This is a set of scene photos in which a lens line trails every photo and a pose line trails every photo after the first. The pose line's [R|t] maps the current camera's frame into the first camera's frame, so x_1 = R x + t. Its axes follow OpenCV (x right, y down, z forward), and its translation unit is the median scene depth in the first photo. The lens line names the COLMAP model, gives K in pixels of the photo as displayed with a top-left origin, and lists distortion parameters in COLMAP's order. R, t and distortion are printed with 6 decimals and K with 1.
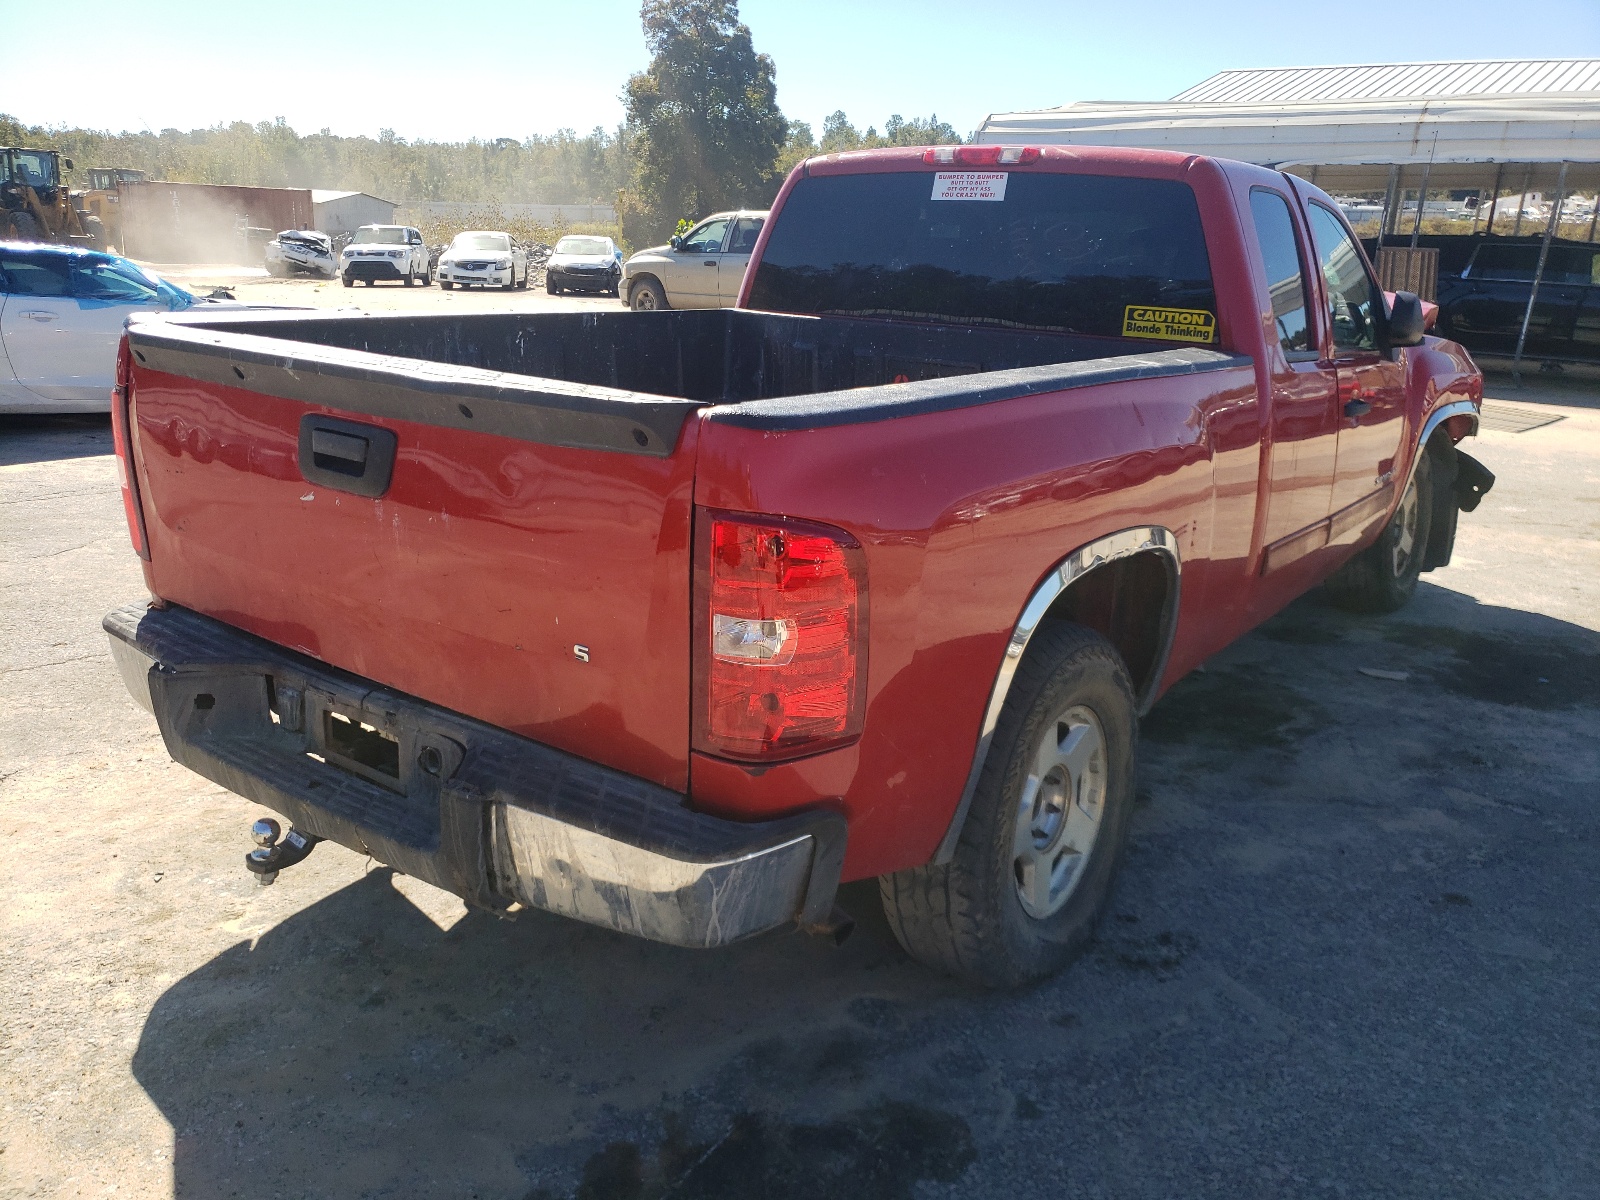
lens RADIAL K [[1275.2, 0, 800.0], [0, 1275.2, 600.0], [0, 0, 1]] dist [-0.008324, -0.003257]
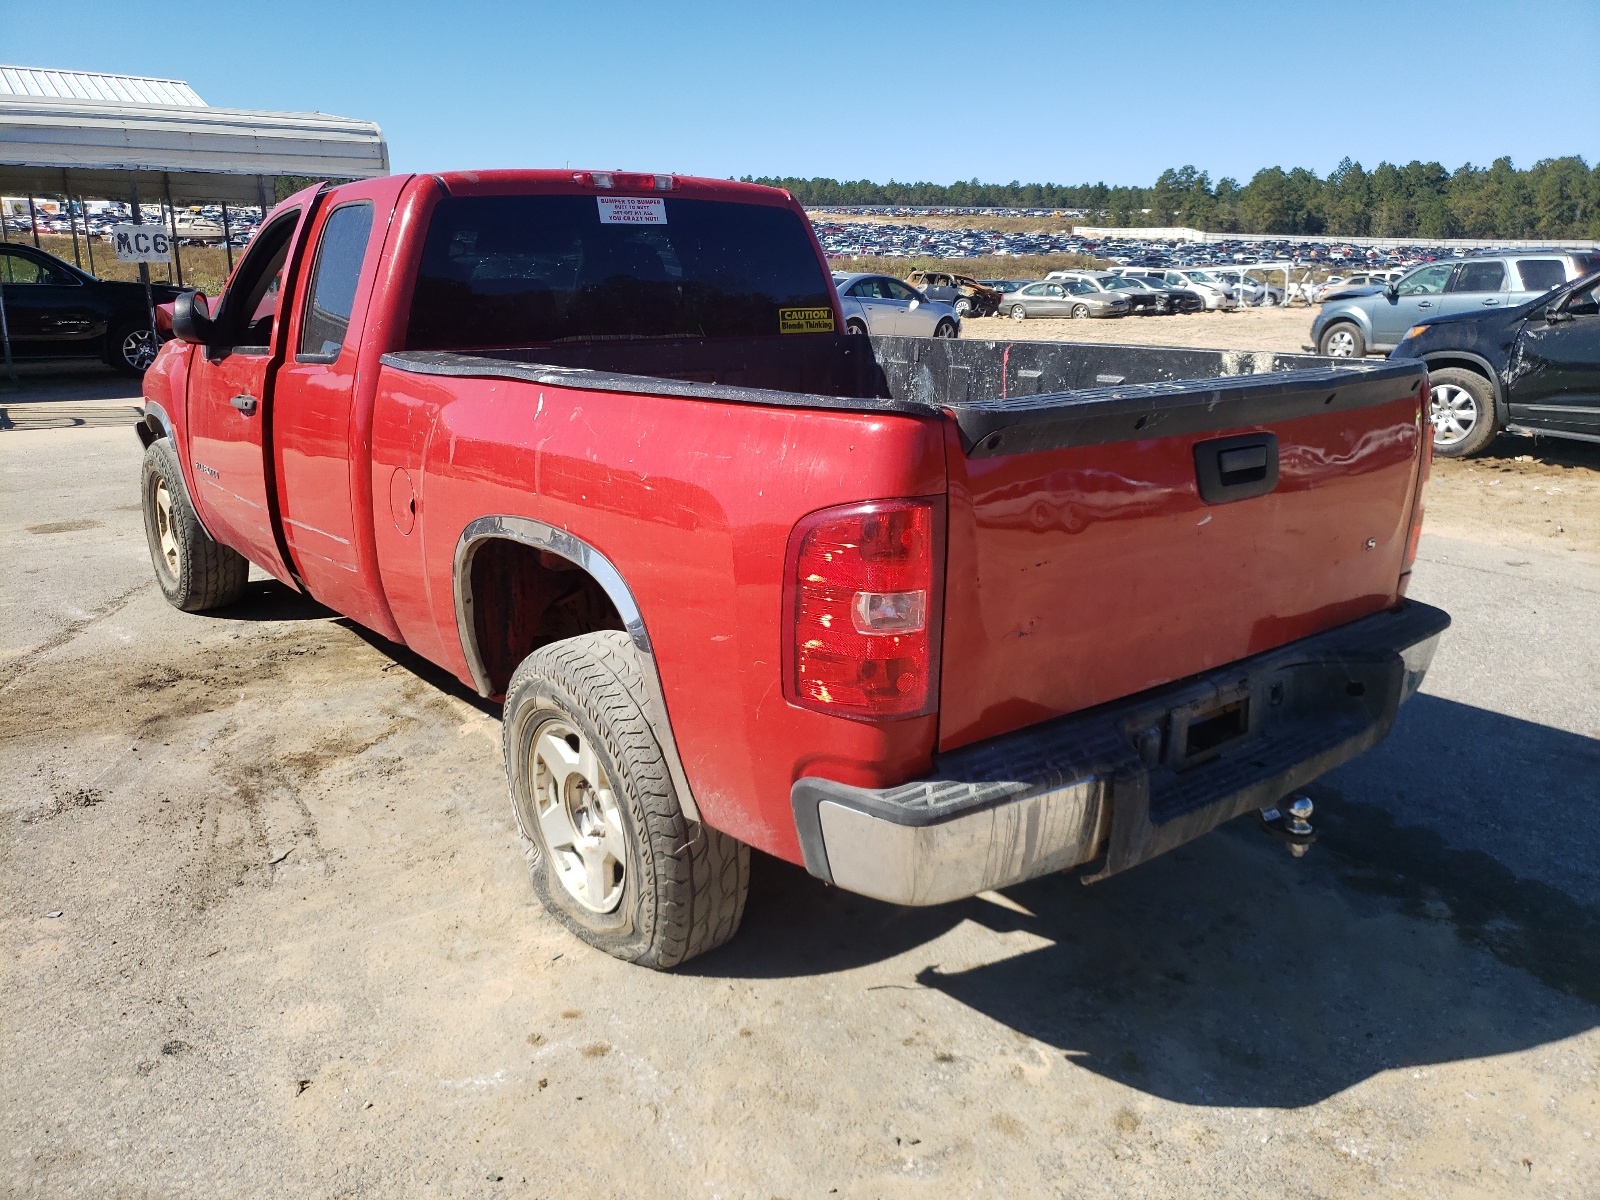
lens RADIAL K [[1275.2, 0, 800.0], [0, 1275.2, 600.0], [0, 0, 1]] dist [-0.008324, -0.003257]
pose [[0.258578, -0.280616, 0.924333, -0.962267], [0.278342, 0.937937, 0.206881, -0.216805], [-0.925021, 0.203785, 0.320637, 0.643094]]
